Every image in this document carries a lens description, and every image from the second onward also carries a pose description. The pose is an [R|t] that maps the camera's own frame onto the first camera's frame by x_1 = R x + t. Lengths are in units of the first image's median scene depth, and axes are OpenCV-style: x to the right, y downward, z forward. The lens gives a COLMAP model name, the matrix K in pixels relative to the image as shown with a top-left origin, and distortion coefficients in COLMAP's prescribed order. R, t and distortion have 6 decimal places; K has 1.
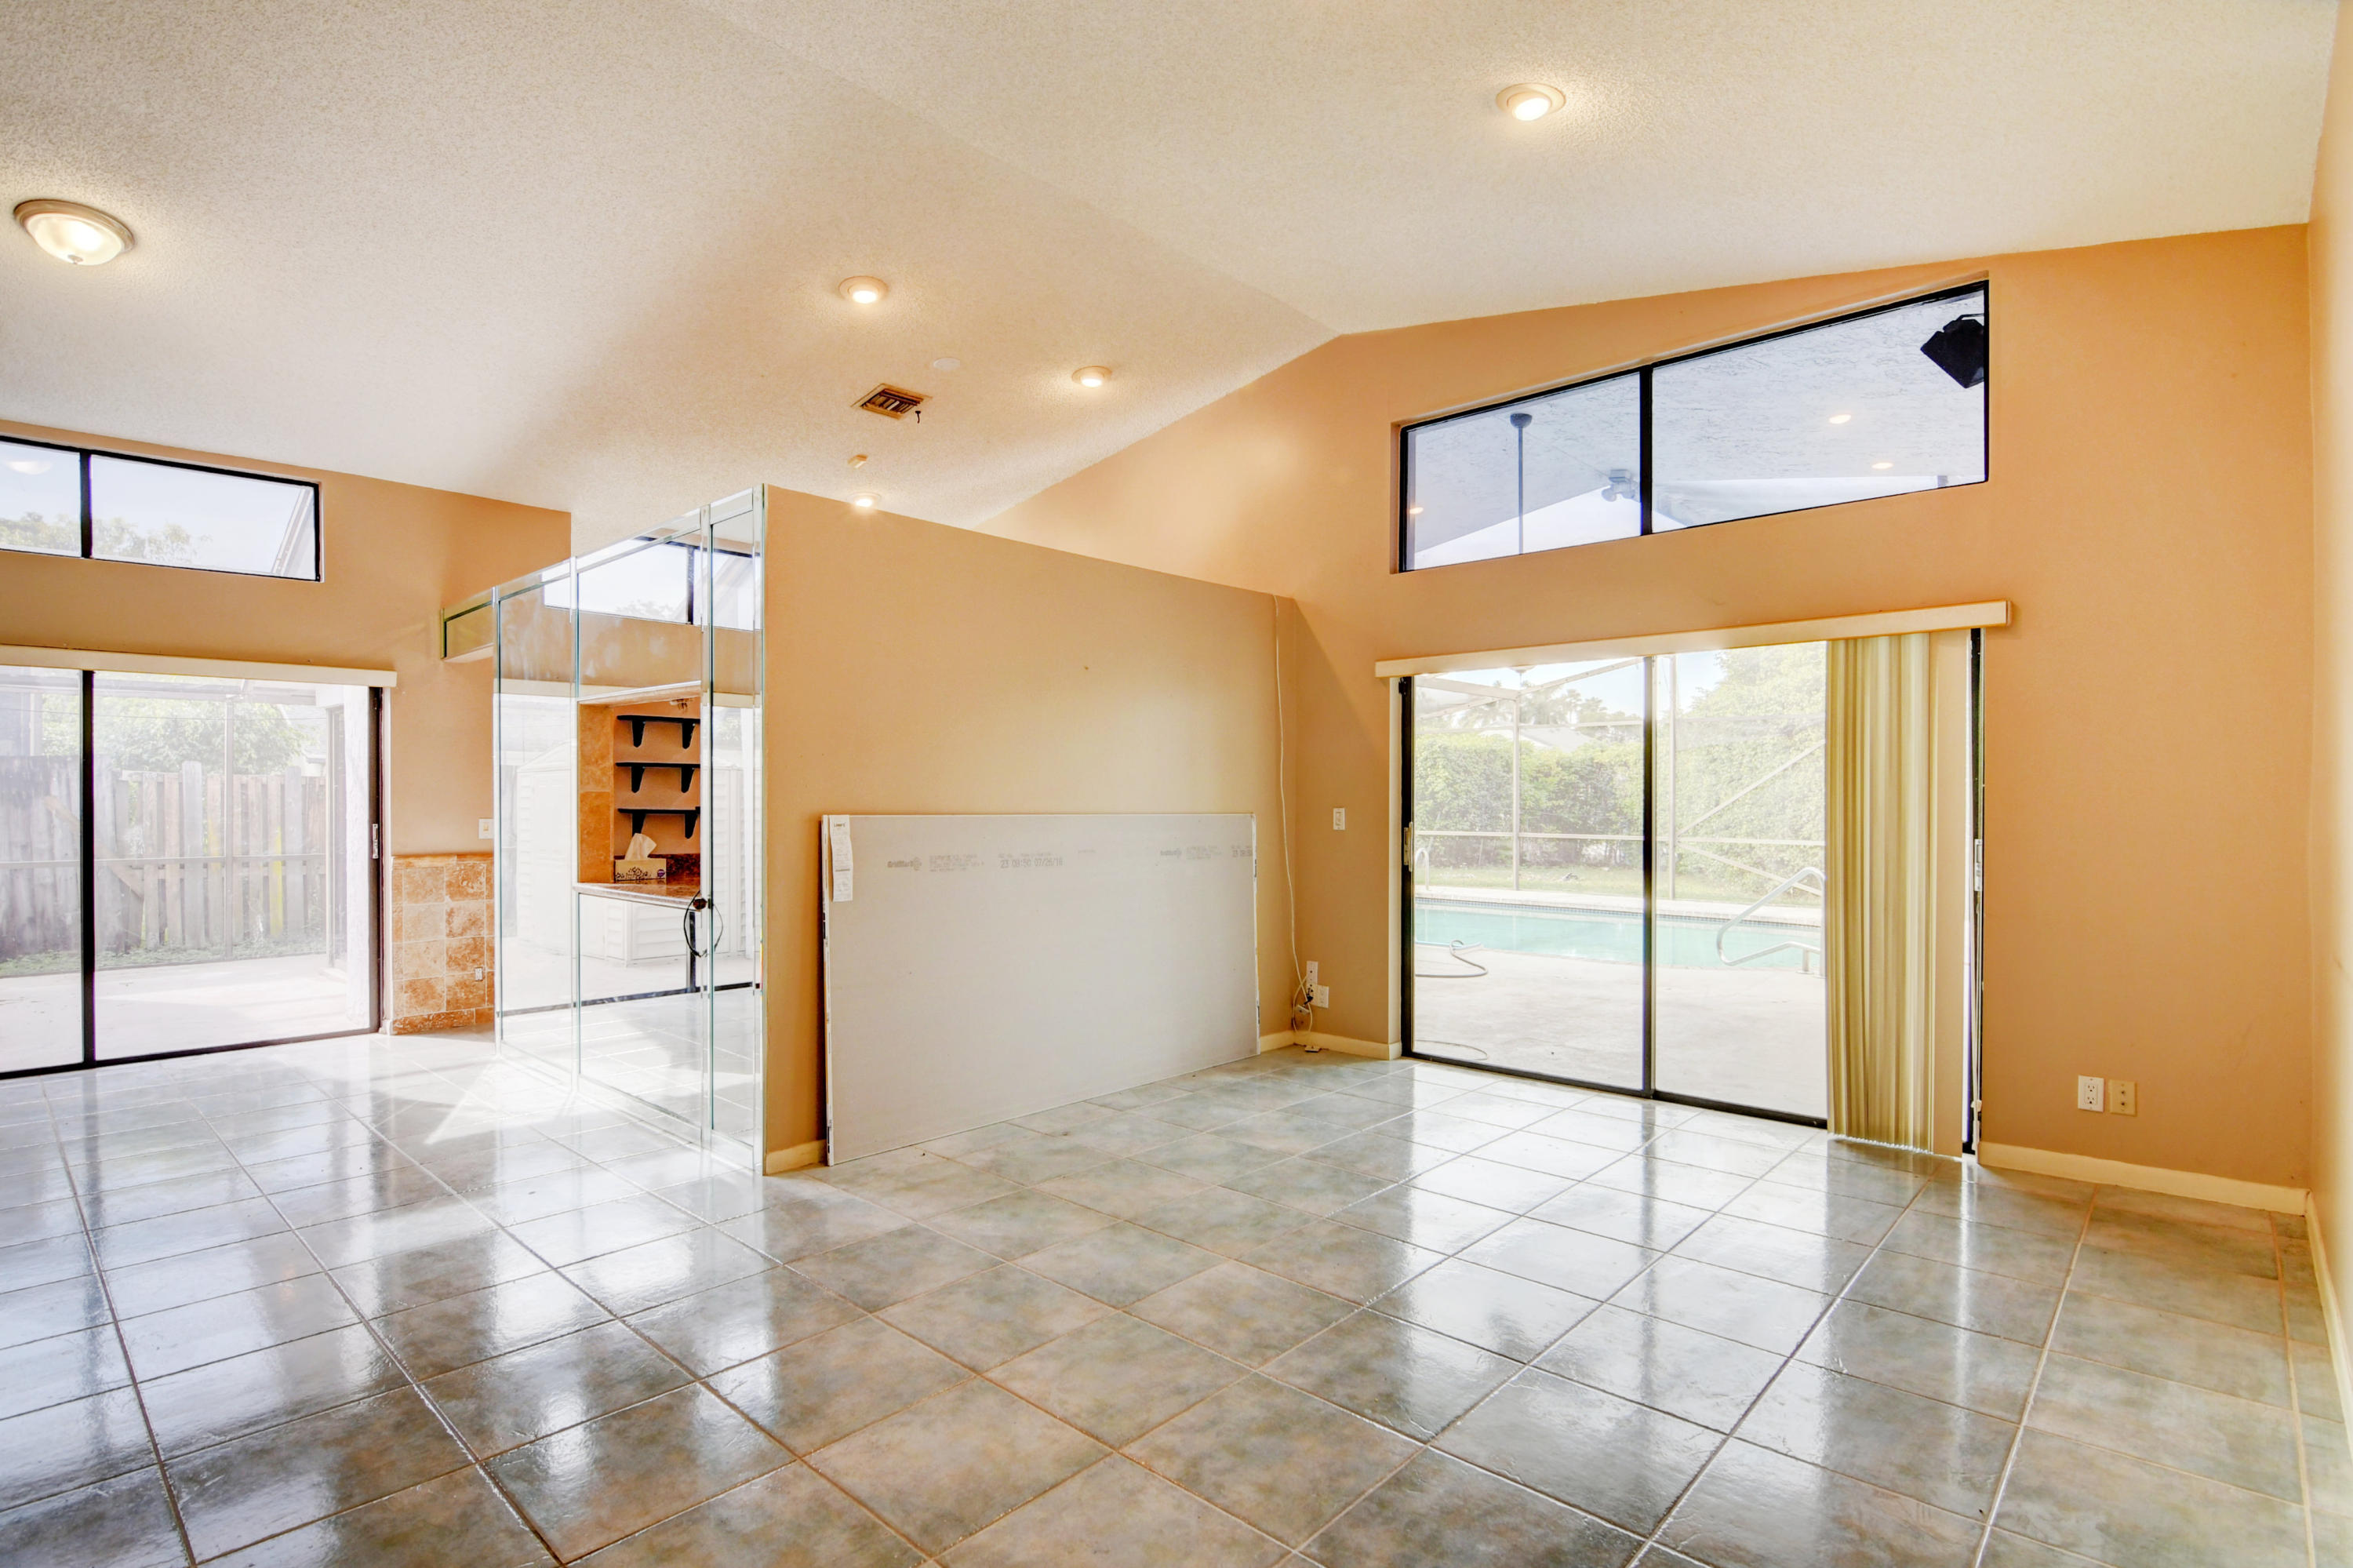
lens RADIAL K [[1144.7, 0, 1171.8], [0, 1144.7, 800.4], [0, 0, 1]] dist [-0.012746, -0.001090]
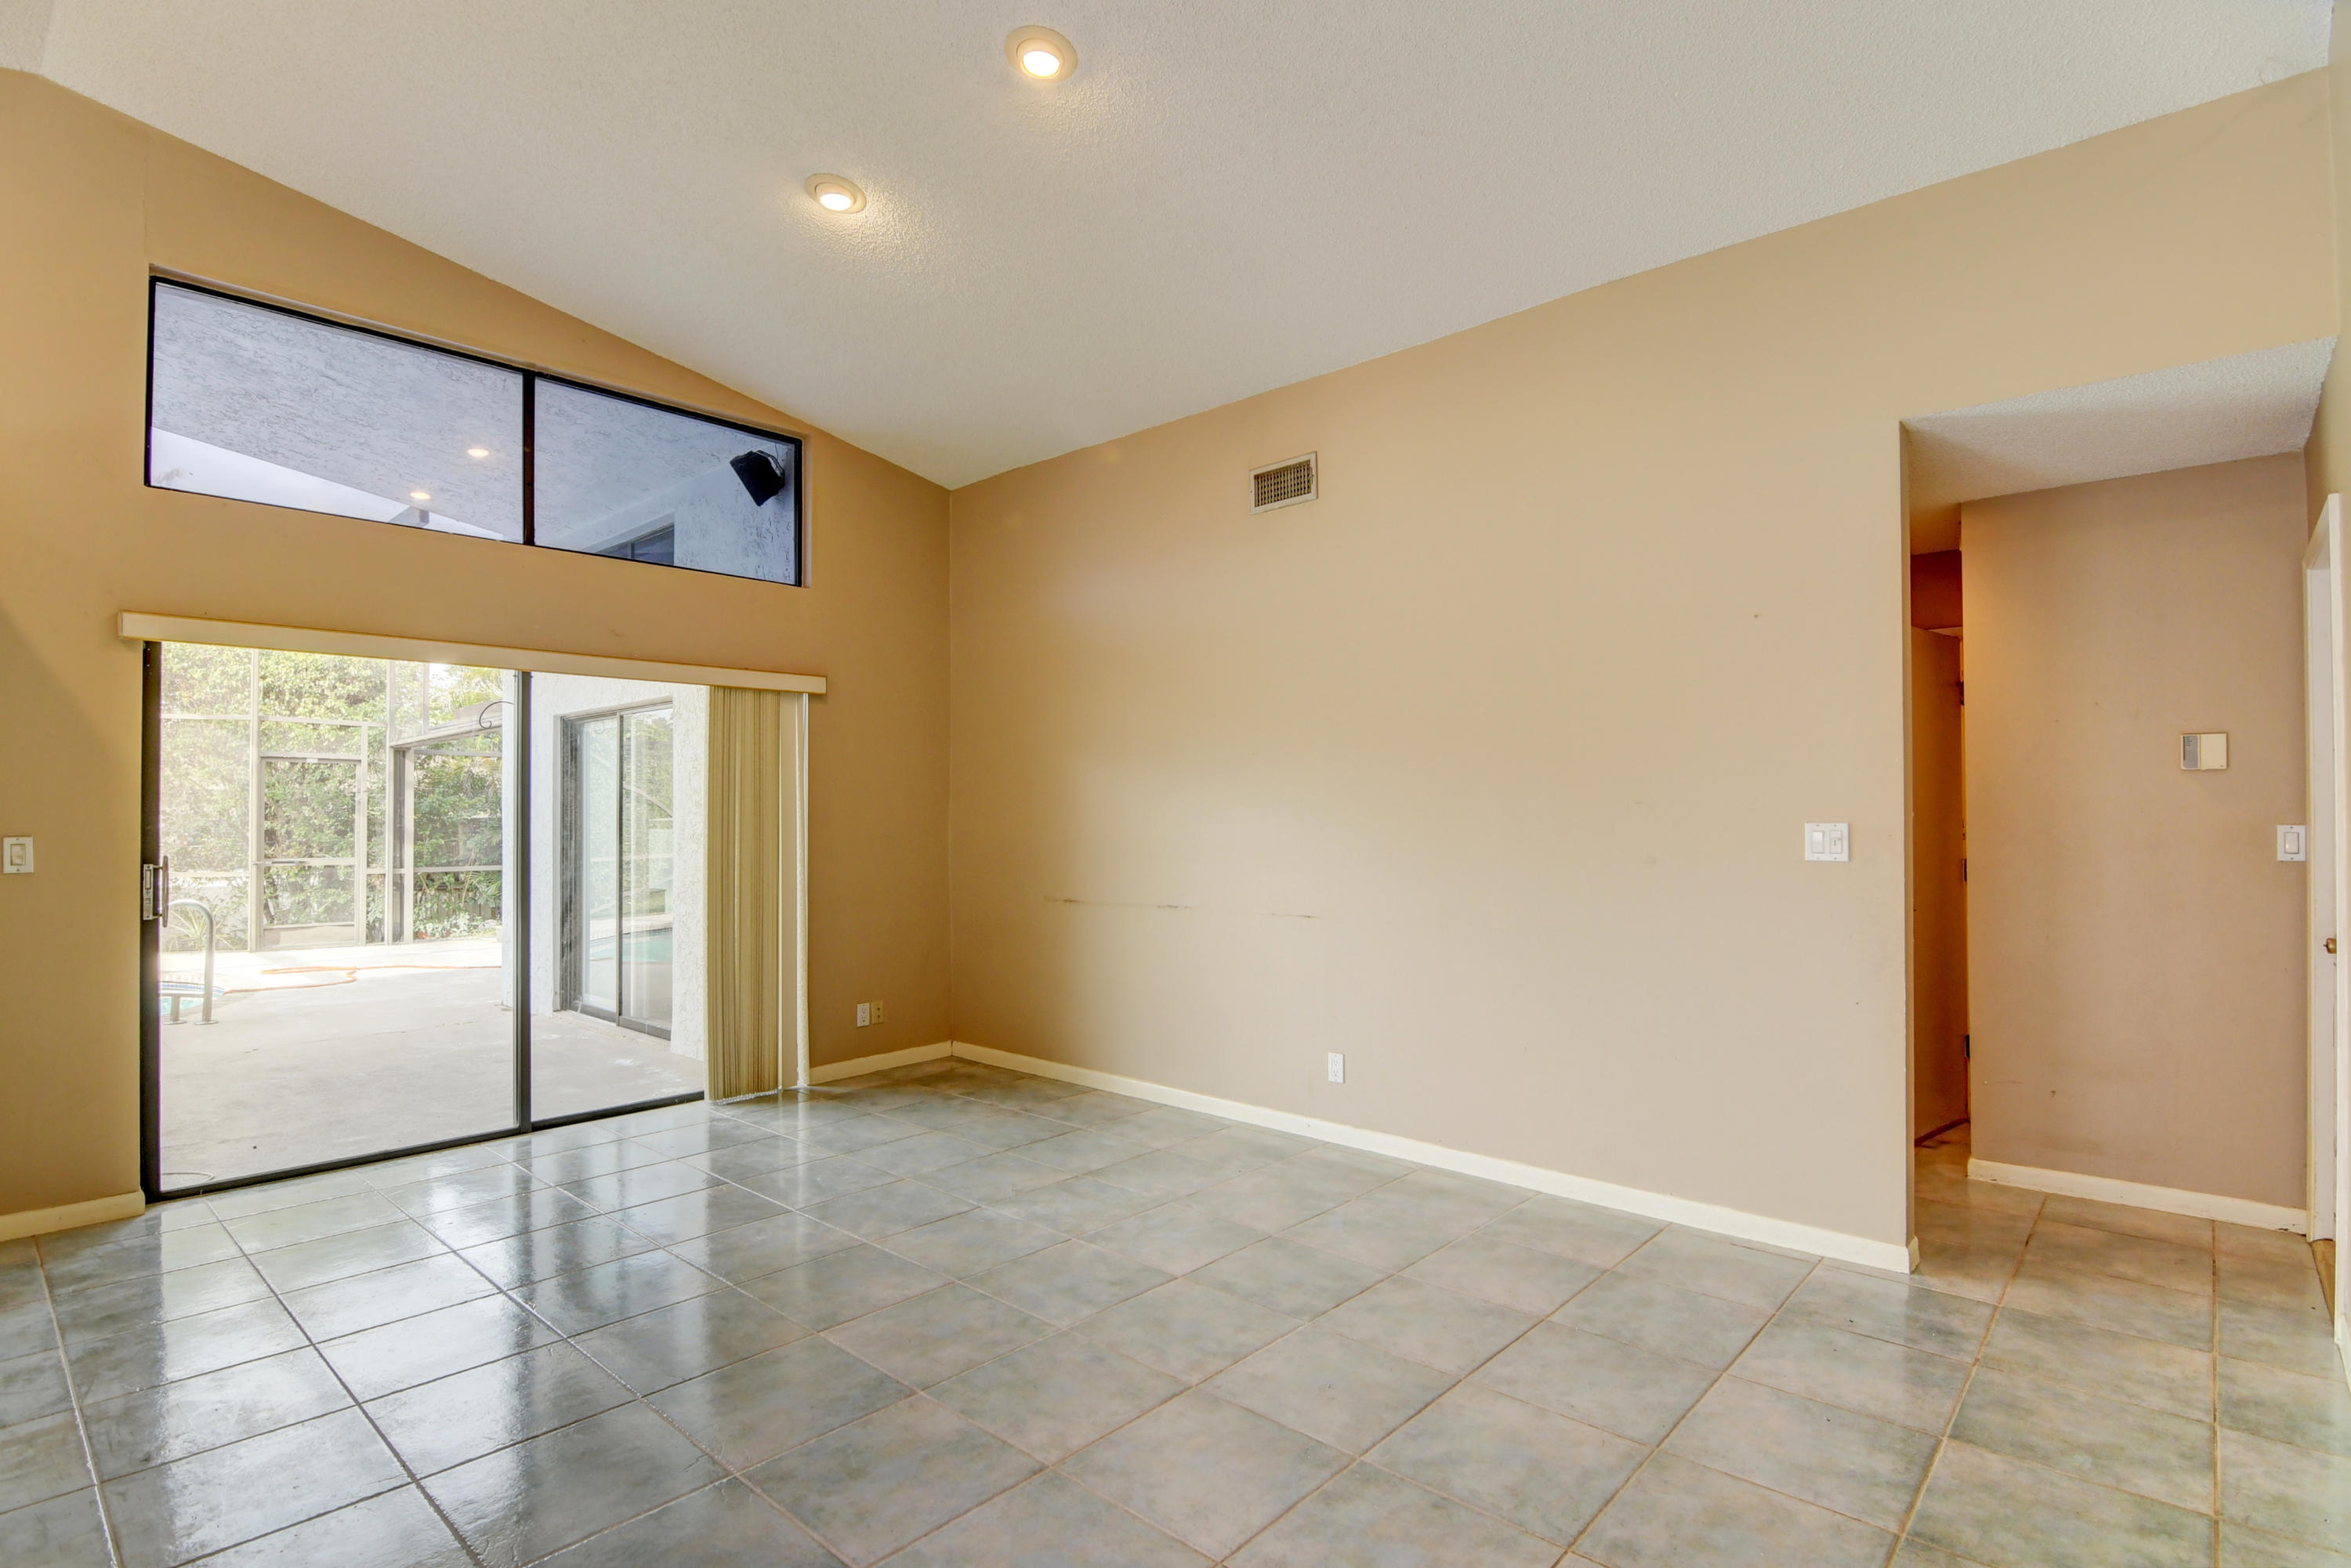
lens RADIAL K [[1143.6, 0, 1176.8], [0, 1143.6, 801.2], [0, 0, 1]] dist [-0.012746, -0.001090]
pose [[-0.011079, 0.011662, 0.999871, -0.615276], [0.004539, 0.999922, -0.011612, -0.003849], [-0.999928, 0.004410, -0.011131, 0.523640]]
